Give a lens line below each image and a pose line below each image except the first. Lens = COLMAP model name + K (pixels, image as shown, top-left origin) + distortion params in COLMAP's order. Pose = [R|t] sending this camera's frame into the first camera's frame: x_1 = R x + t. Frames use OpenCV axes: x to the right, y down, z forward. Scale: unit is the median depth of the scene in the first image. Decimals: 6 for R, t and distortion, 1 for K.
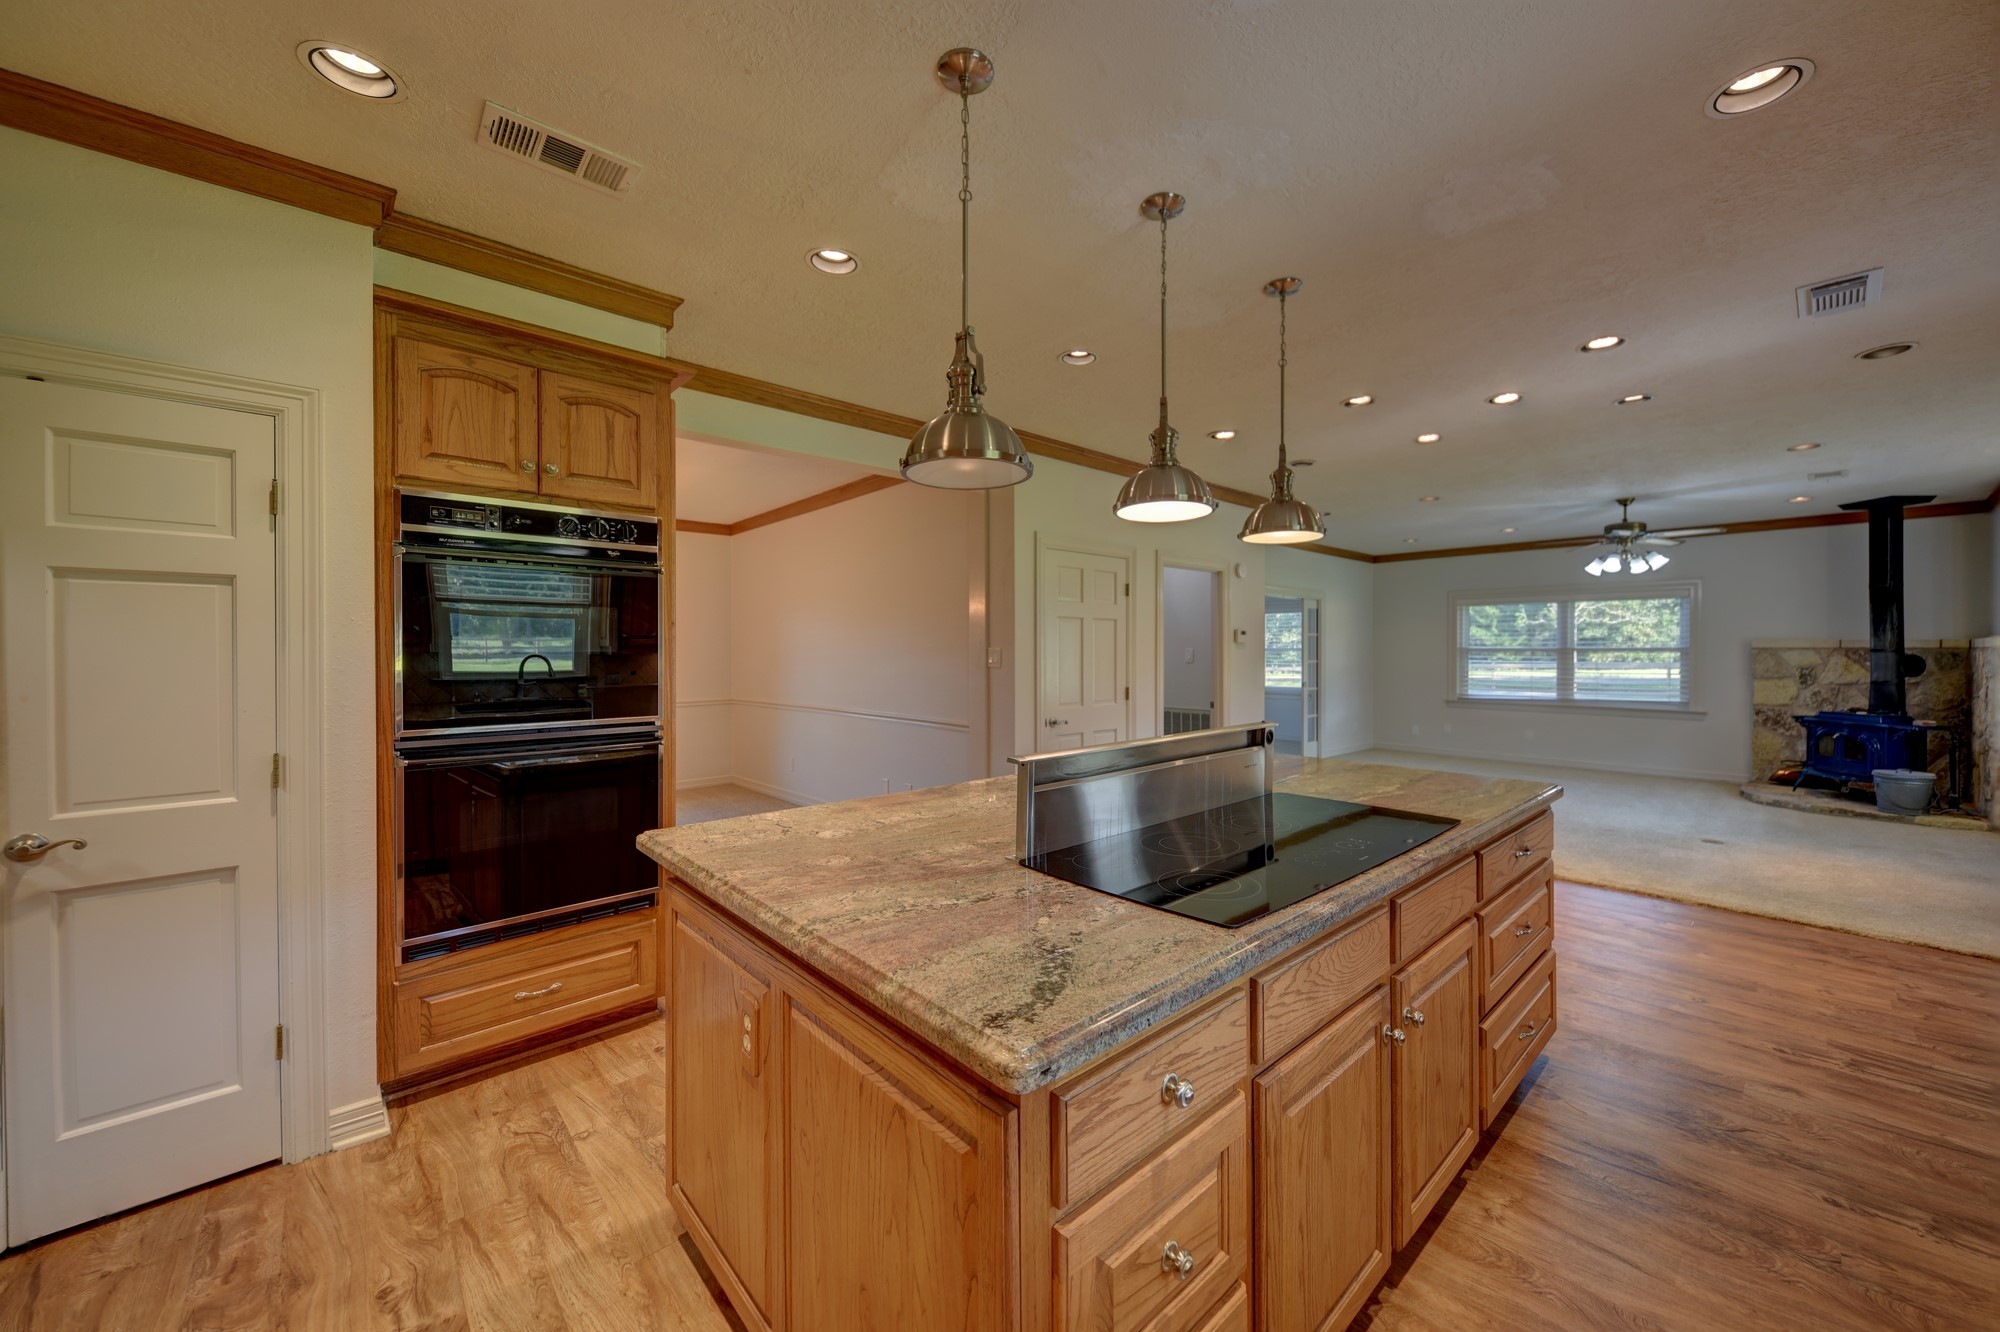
lens RADIAL K [[740.4, 0, 1031.8], [0, 740.4, 655.3], [0, 0, 1]] dist [0.006339, -0.002887]
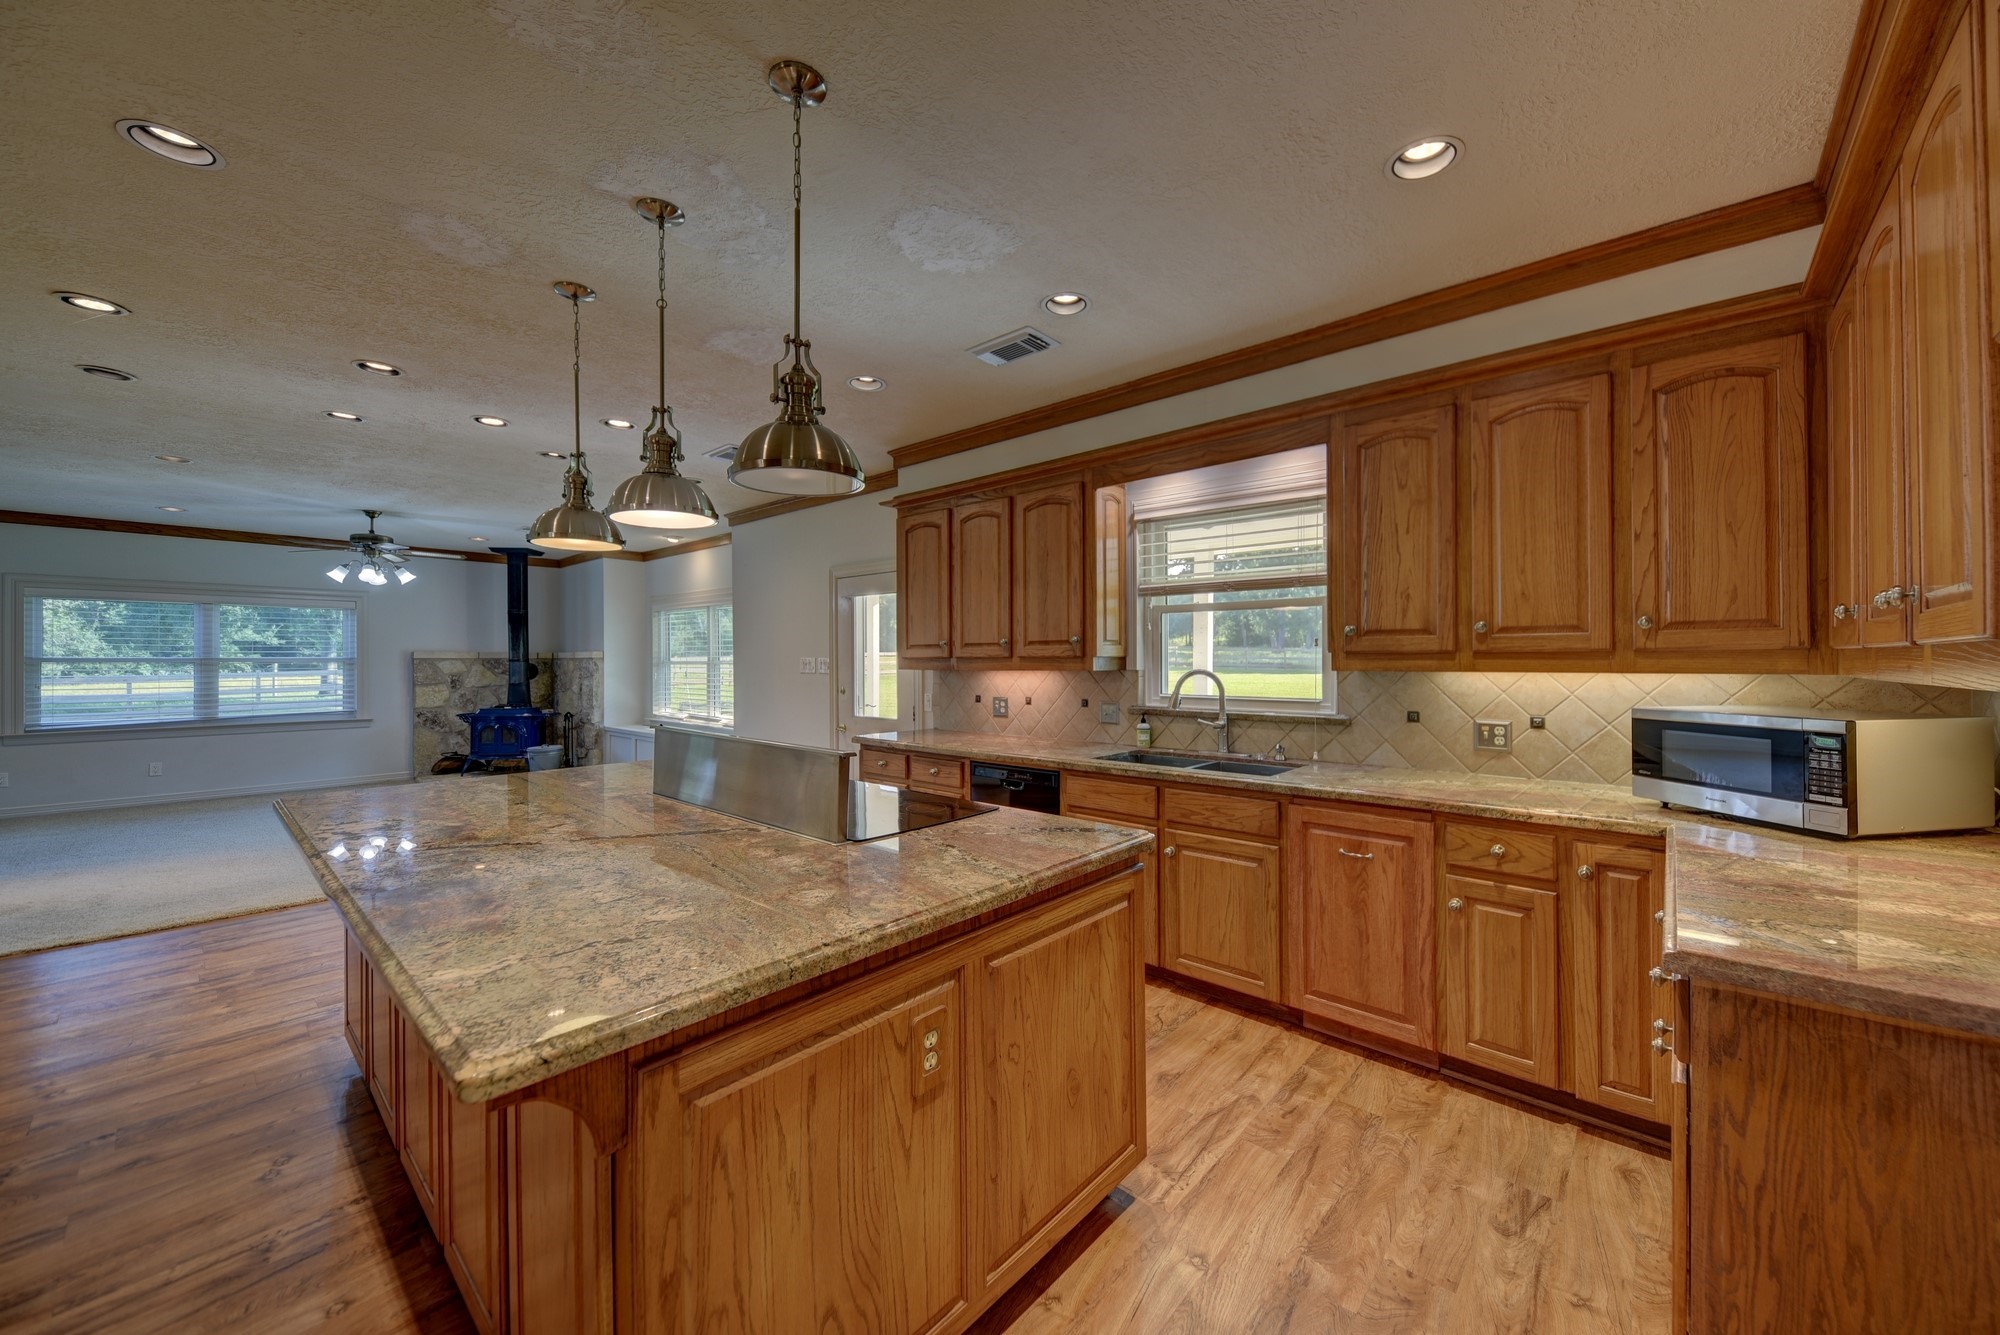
lens RADIAL K [[740.4, 0, 1031.8], [0, 740.4, 656.8], [0, 0, 1]] dist [0.006339, -0.002887]
pose [[-0.101208, 0.003164, 0.994860, -0.287778], [0.009098, 0.999956, -0.002255, -0.001377], [-0.994824, 0.008823, -0.101232, 0.201080]]
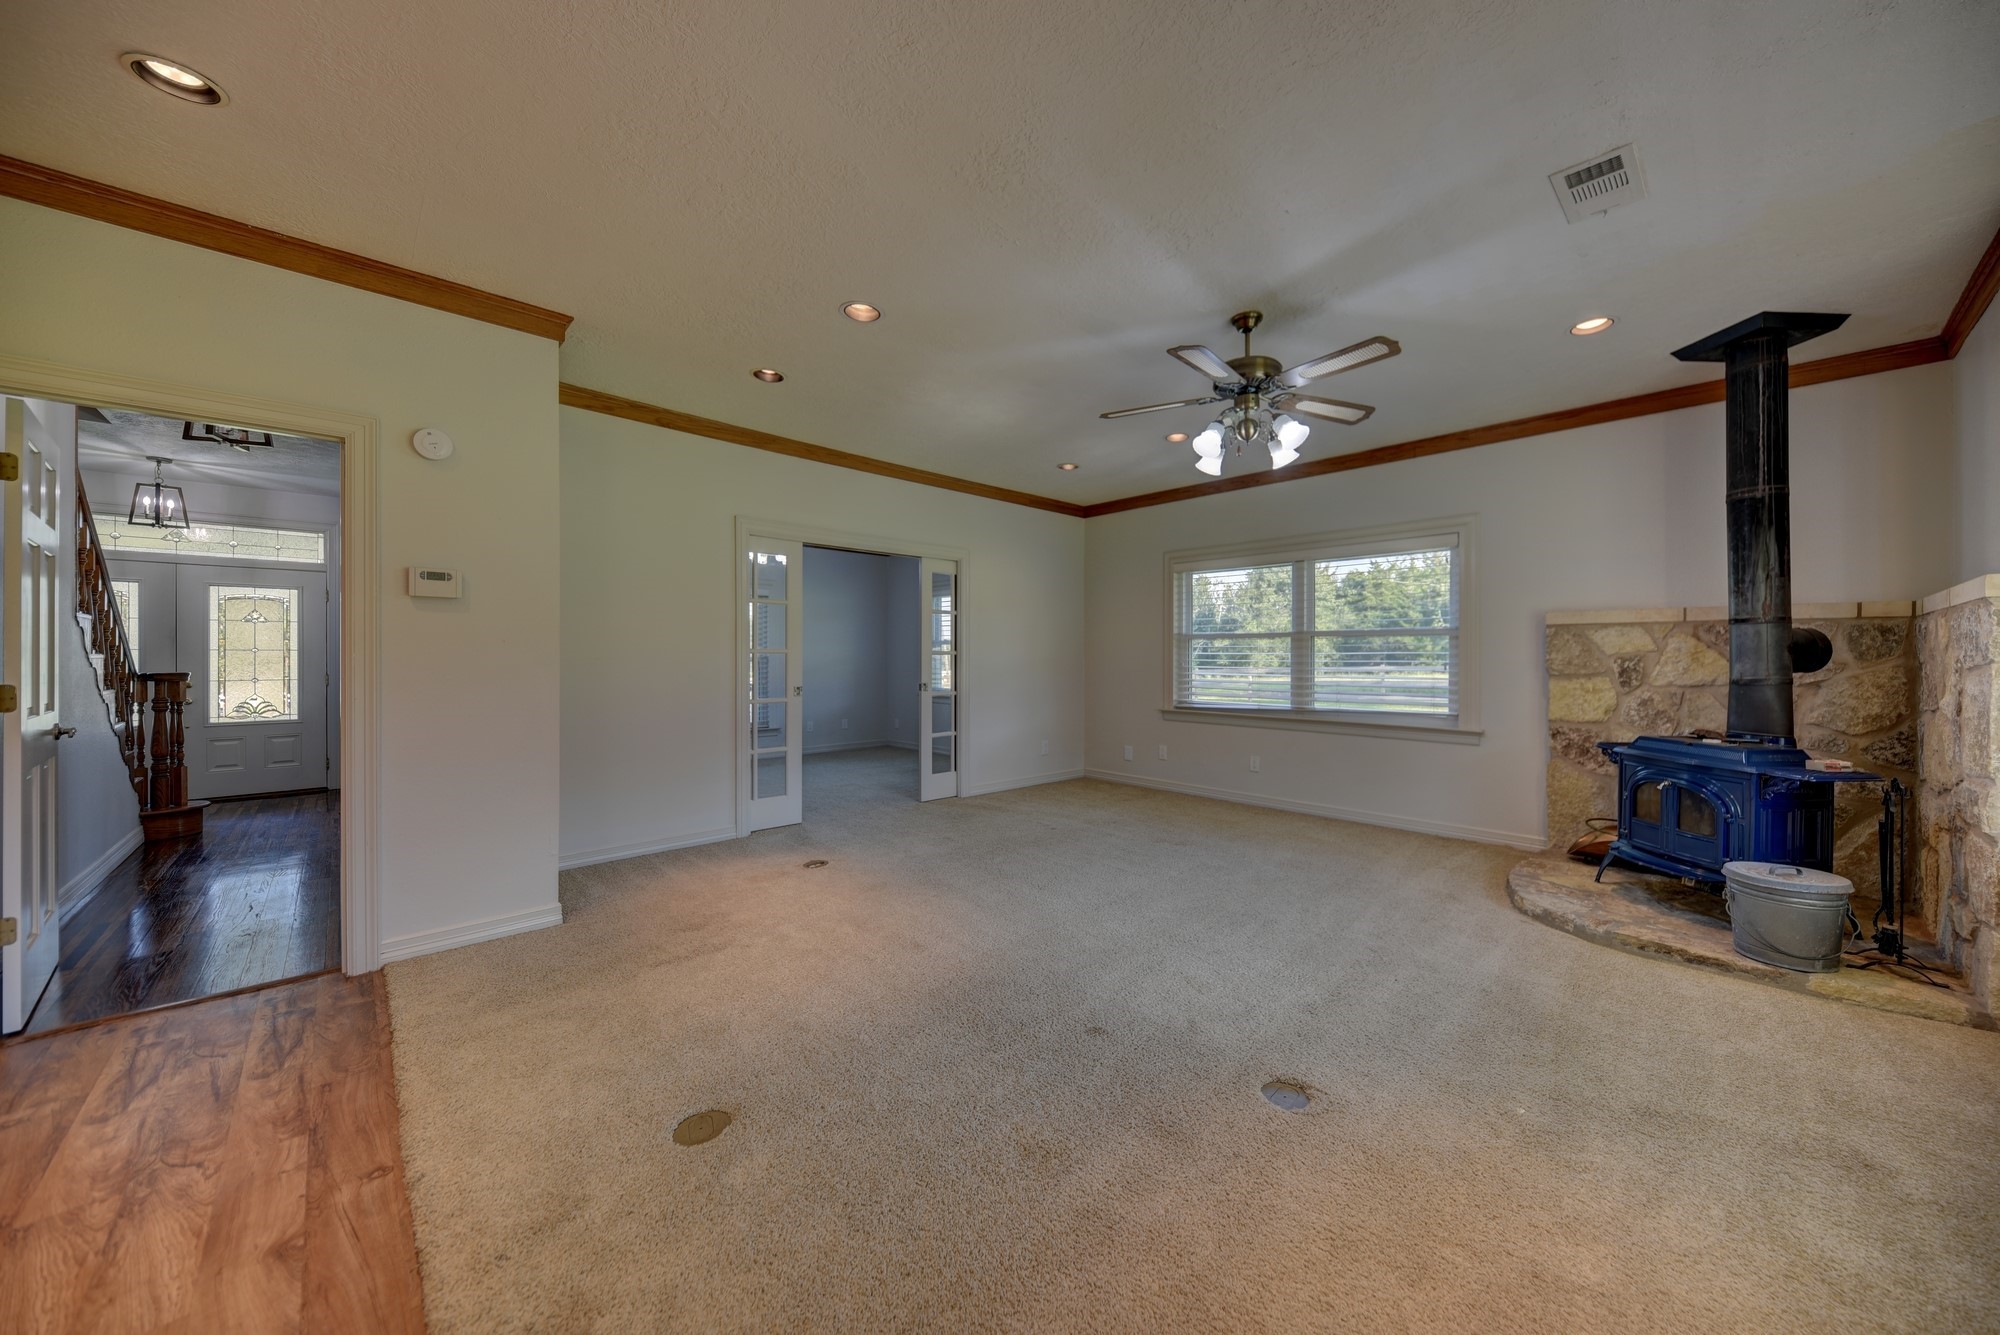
lens RADIAL K [[696.9, 0, 1027.4], [0, 696.9, 657.7], [0, 0, 1]] dist [0.013588, -0.006116]
pose [[0.999805, 0.001605, 0.019675, 0.617711], [-0.001520, 0.999989, -0.004354, 0.021795], [-0.019682, 0.004324, 0.999797, 0.508932]]
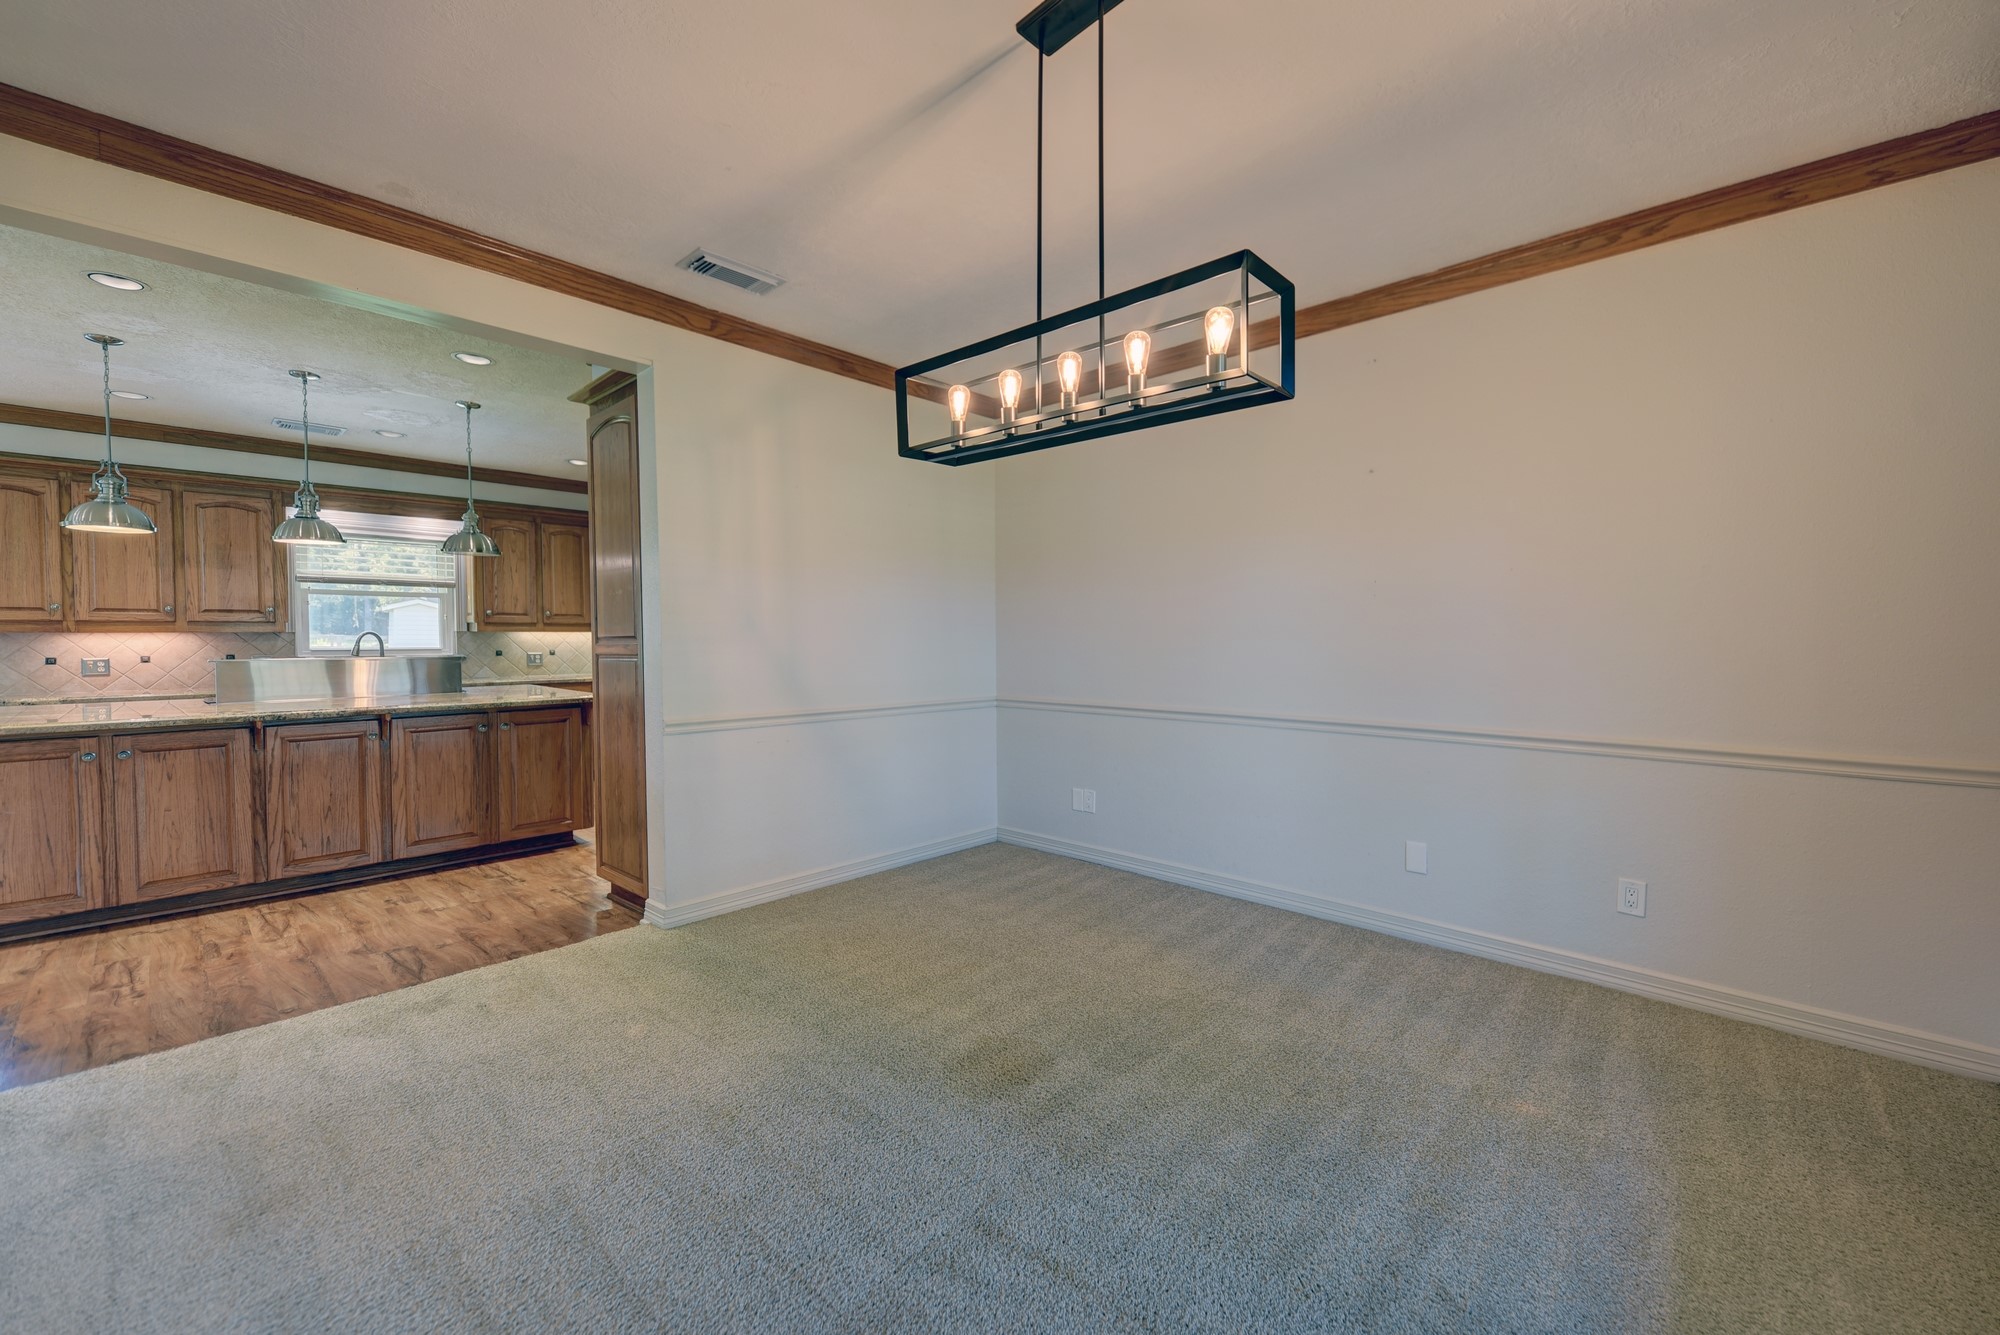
lens RADIAL K [[787.0, 0, 1028.9], [0, 787.0, 660.5], [0, 0, 1]] dist [0.013420, -0.006892]
pose [[-0.996685, 0.006669, -0.081089, -0.477958], [0.003856, 0.999387, 0.034801, 0.012478], [0.081271, 0.034373, -0.996099, 1.035070]]
